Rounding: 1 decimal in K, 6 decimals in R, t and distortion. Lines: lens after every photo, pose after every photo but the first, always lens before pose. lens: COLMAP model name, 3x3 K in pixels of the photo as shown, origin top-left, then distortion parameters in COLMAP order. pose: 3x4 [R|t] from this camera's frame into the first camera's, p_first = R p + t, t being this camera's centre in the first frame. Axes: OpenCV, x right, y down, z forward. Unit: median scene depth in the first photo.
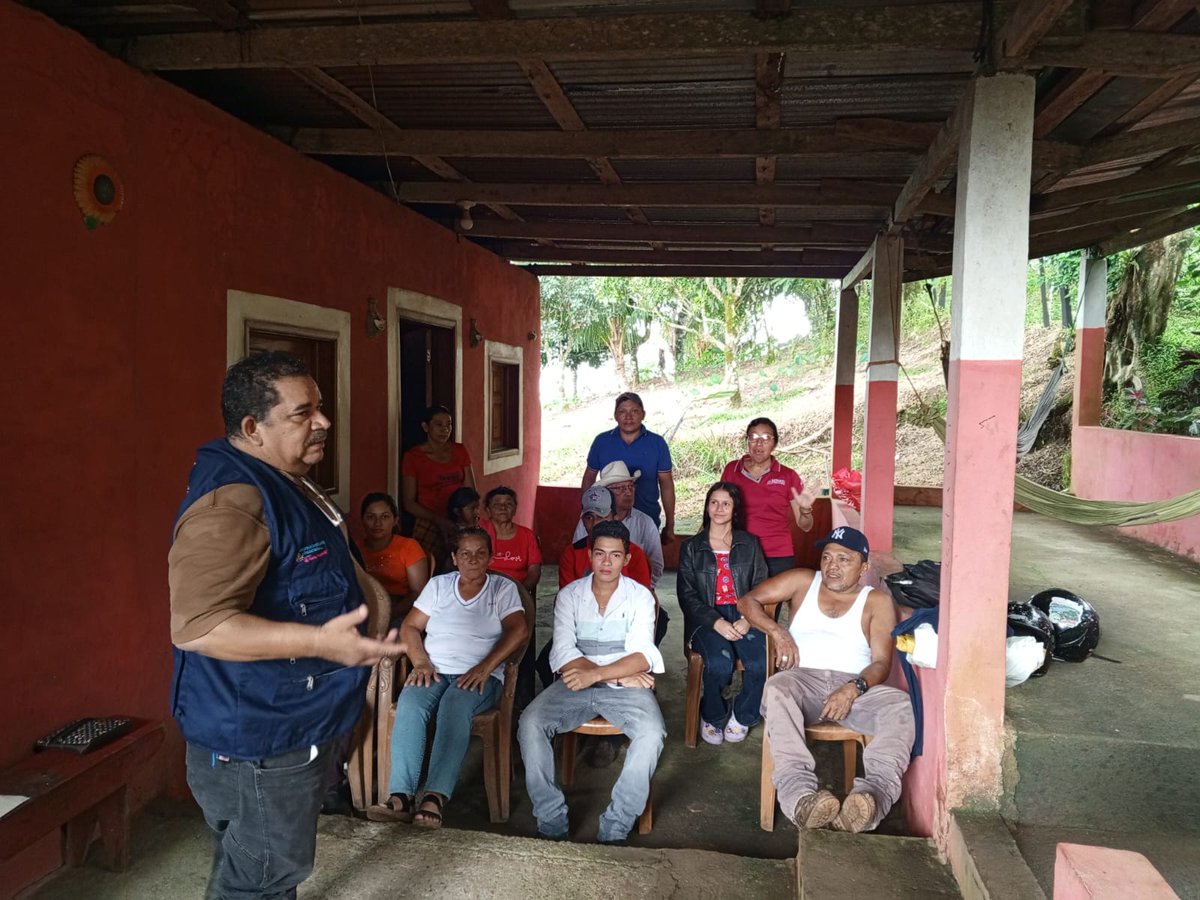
lens RADIAL K [[889.3, 0, 600.1], [0, 889.3, 434.4], [0, 0, 1]] dist [0.077920, -0.128207]
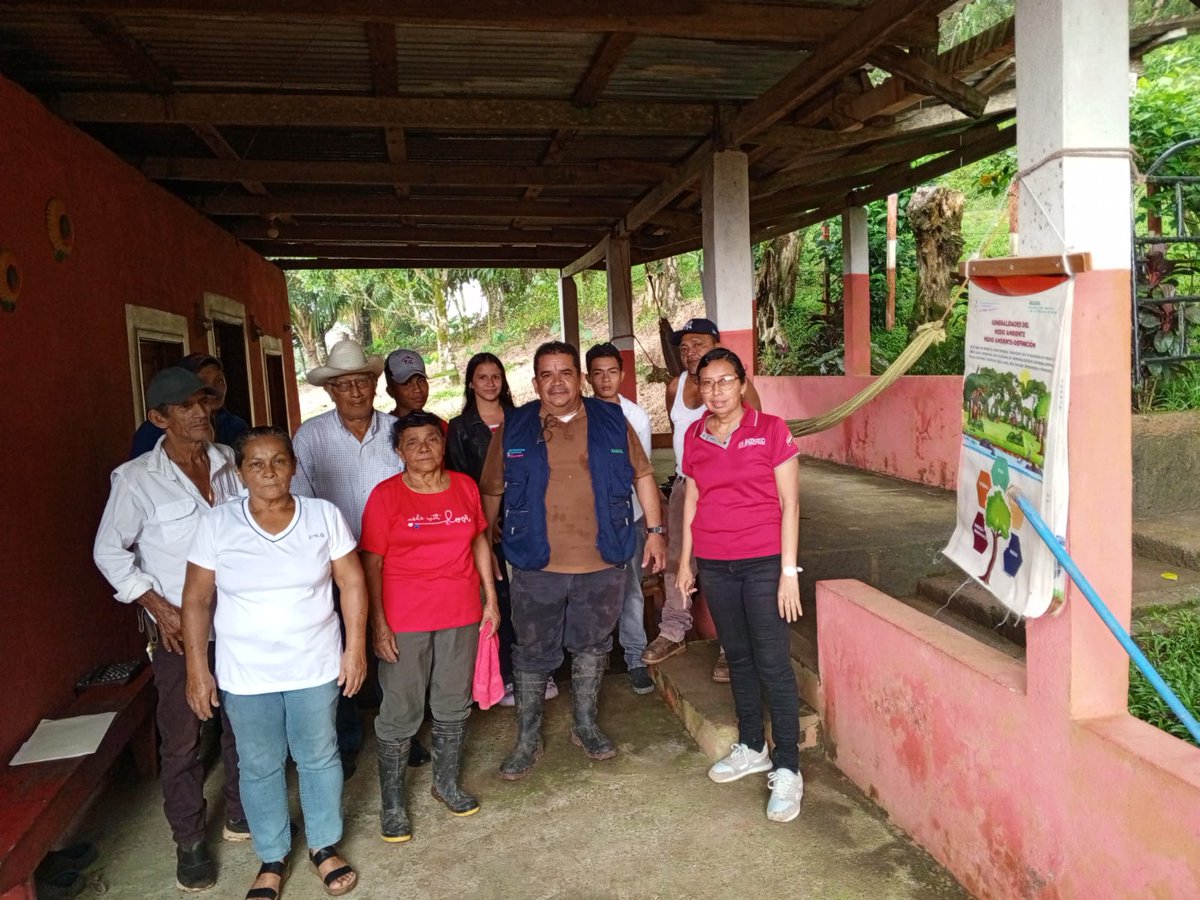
lens RADIAL K [[889.3, 0, 600.1], [0, 889.3, 434.4], [0, 0, 1]] dist [0.077920, -0.128207]
pose [[0.931538, -0.095716, 0.350821, -0.150847], [0.087920, 0.995398, 0.038123, 0.008862], [-0.352856, -0.004669, 0.935666, -0.168037]]
